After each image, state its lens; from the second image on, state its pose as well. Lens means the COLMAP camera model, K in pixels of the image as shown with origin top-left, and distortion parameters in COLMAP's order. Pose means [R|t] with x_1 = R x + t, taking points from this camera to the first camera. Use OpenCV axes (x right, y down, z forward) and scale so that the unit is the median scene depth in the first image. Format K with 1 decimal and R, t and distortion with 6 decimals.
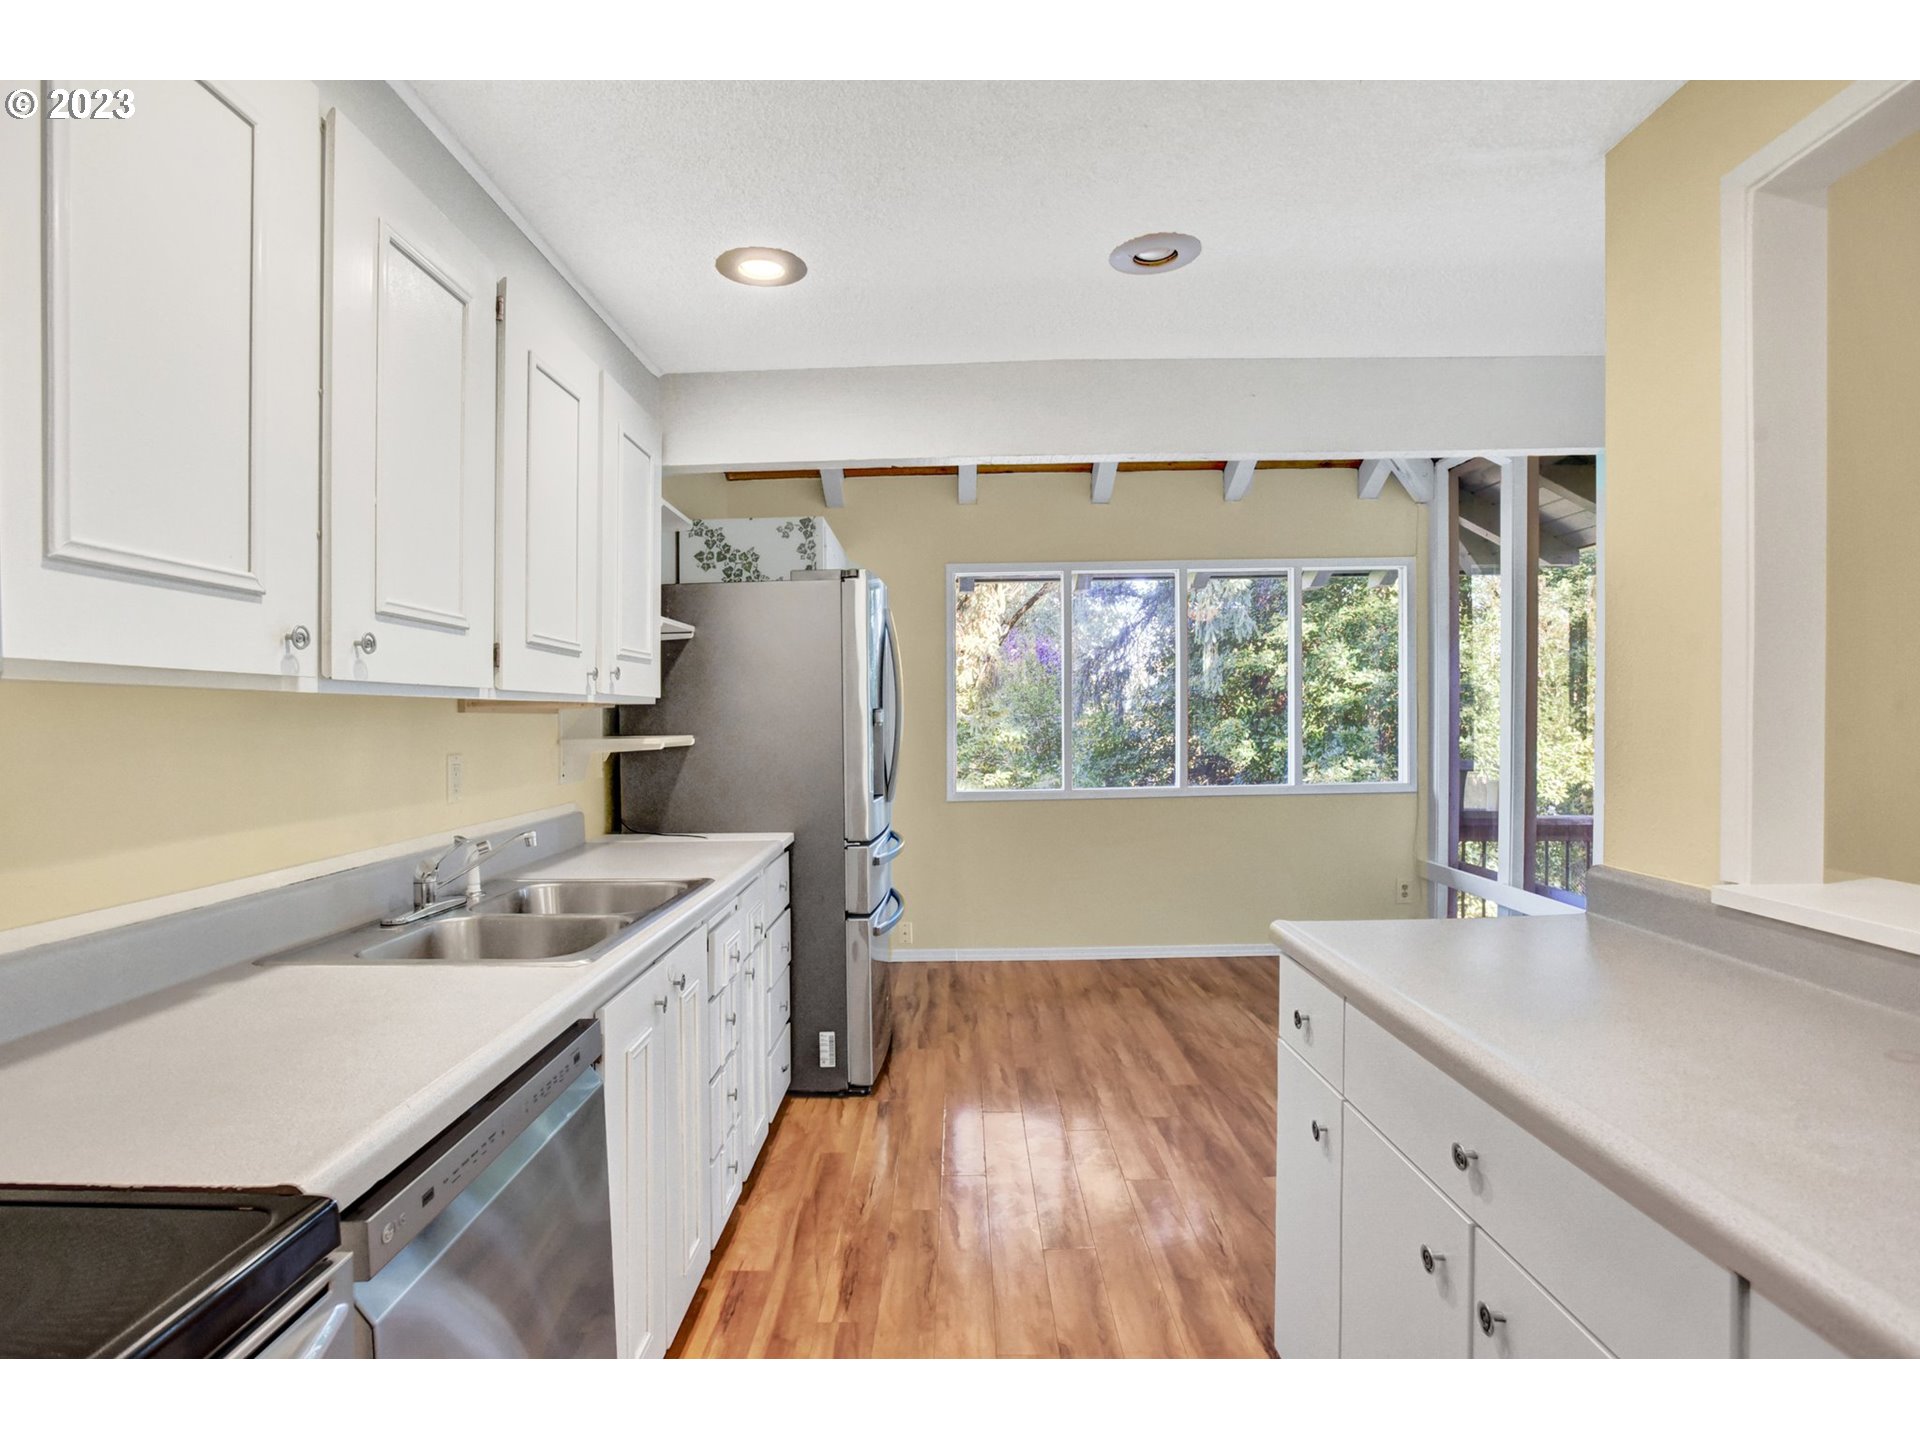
lens RADIAL K [[990.6, 0, 932.7], [0, 990.6, 772.6], [0, 0, 1]] dist [-0.047176, 0.014263]
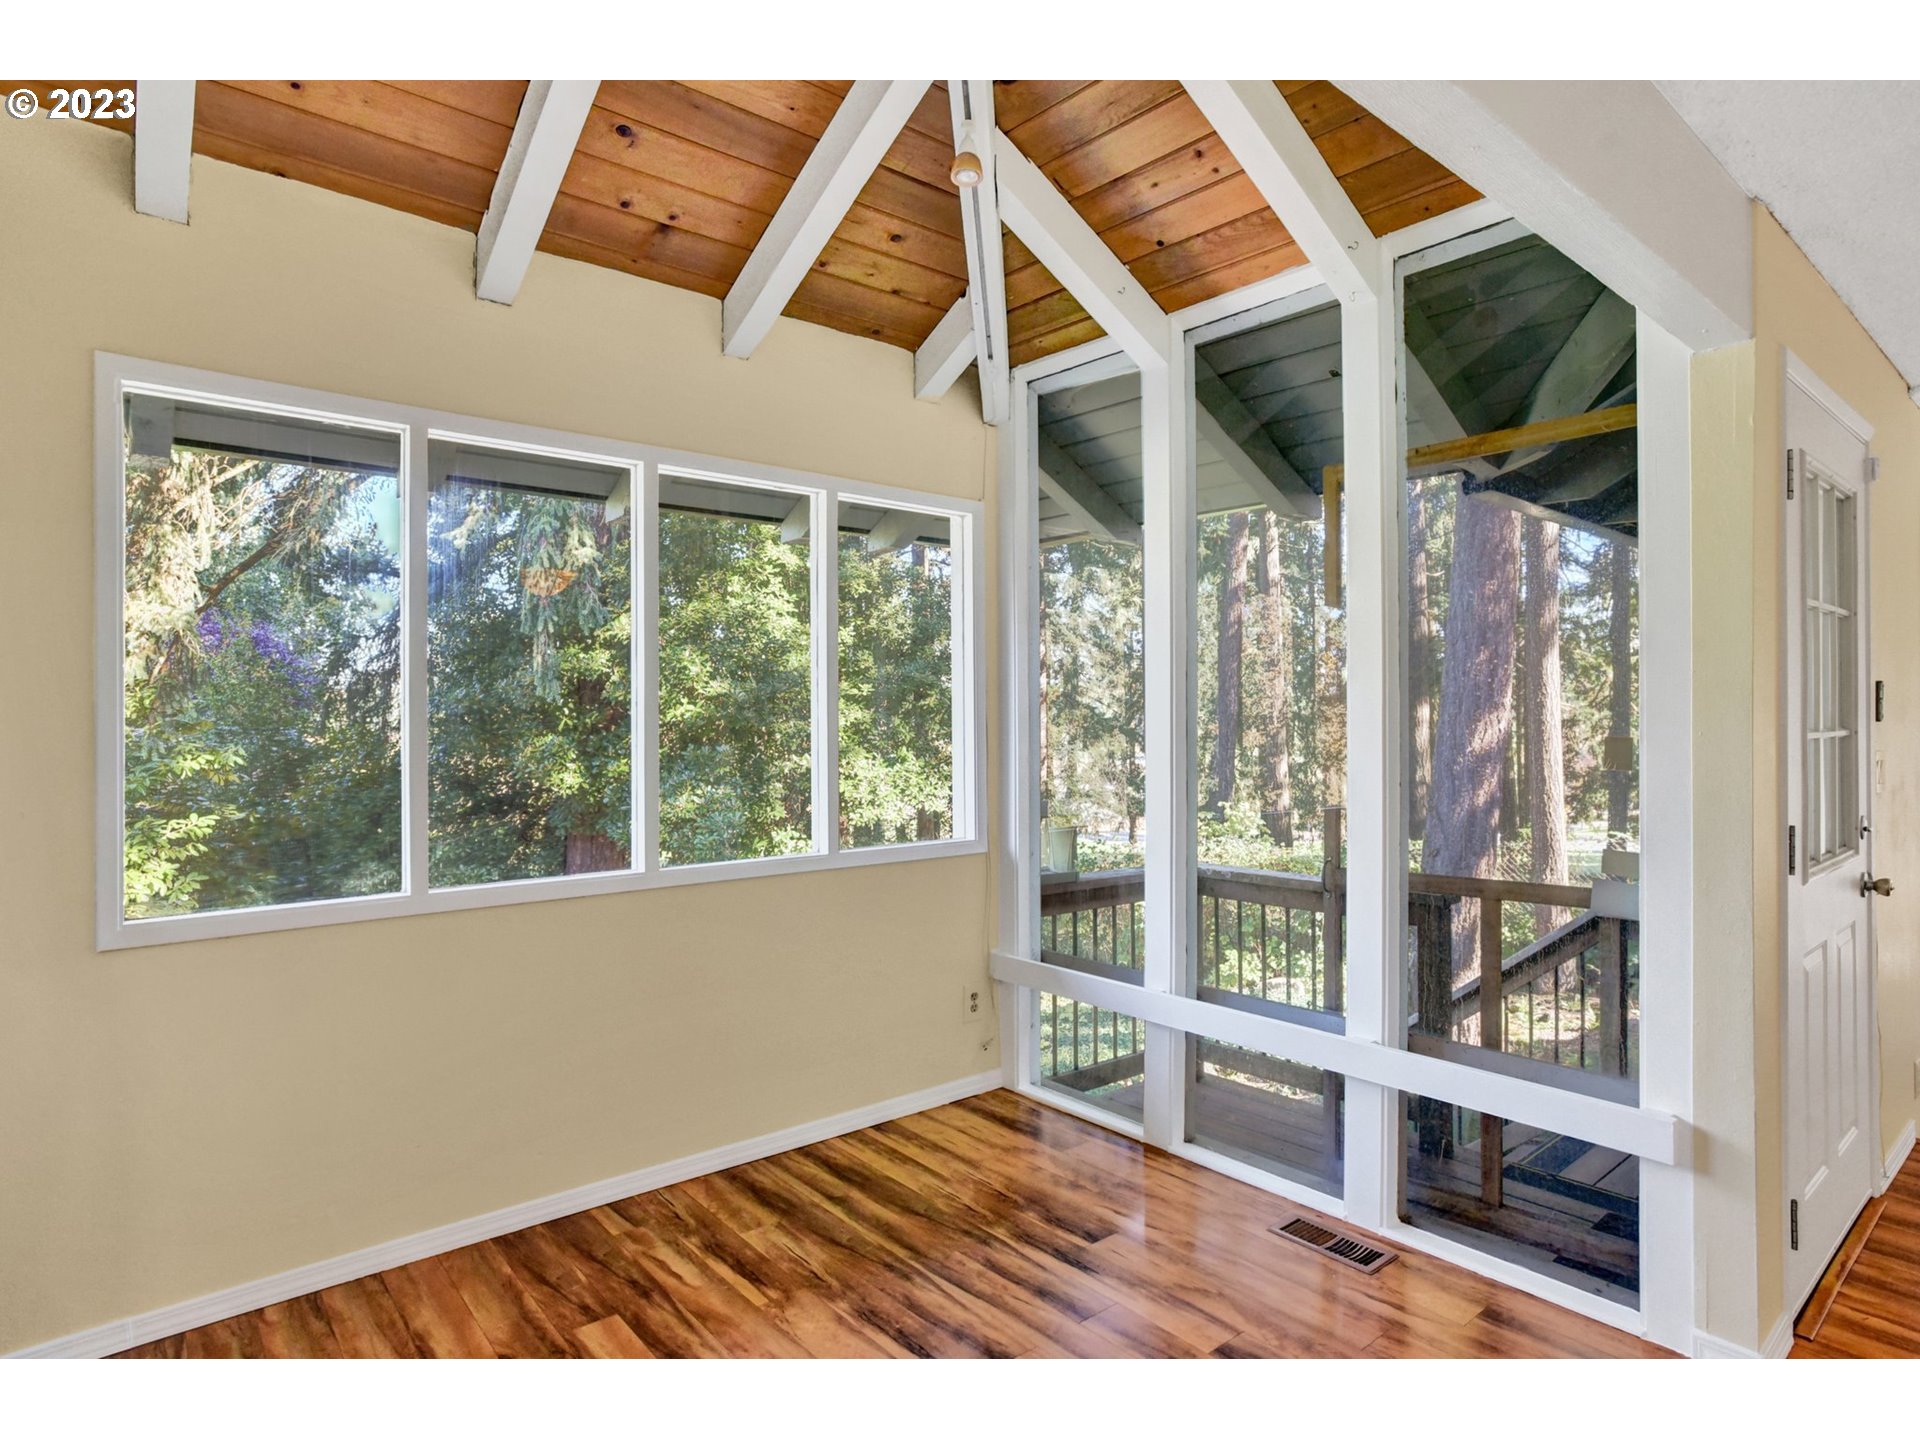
lens RADIAL K [[1083.3, 0, 950.7], [0, 1083.3, 737.4], [0, 0, 1]] dist [-0.030146, 0.009291]
pose [[0.768642, 0.004051, 0.639666, 0.000429], [0.028518, 0.998769, -0.040593, -0.018553], [-0.639043, 0.049444, 0.767580, 0.280154]]
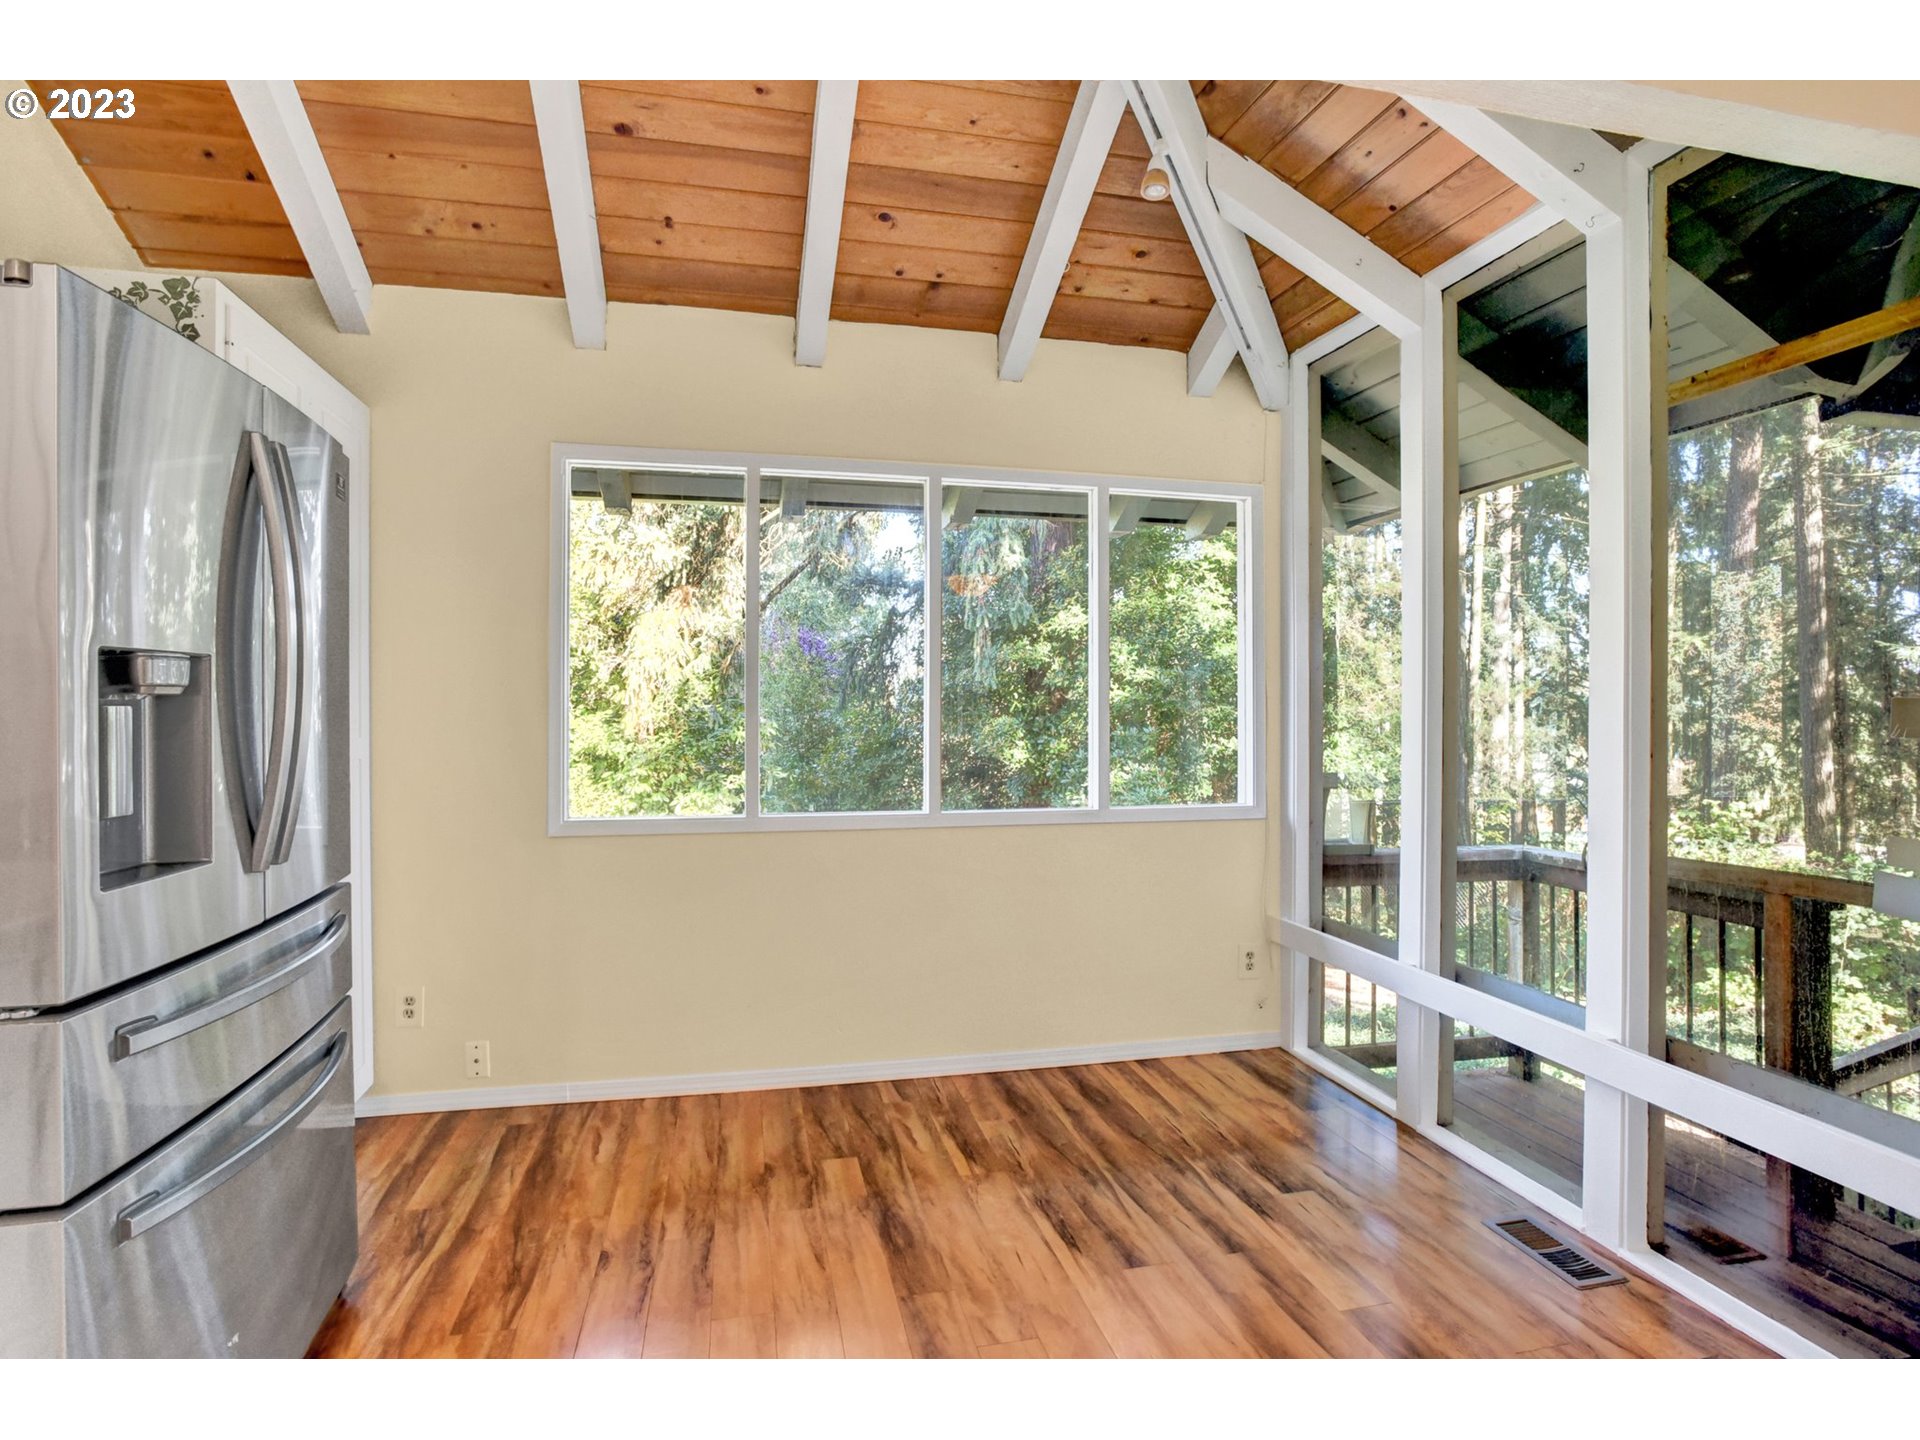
lens RADIAL K [[990.6, 0, 923.2], [0, 990.6, 715.1], [0, 0, 1]] dist [-0.047176, 0.014263]
pose [[0.977288, 0.018766, 0.211083, 0.066992], [-0.007129, 0.998419, -0.055758, -0.008463], [-0.211795, 0.052987, 0.975877, 0.229253]]
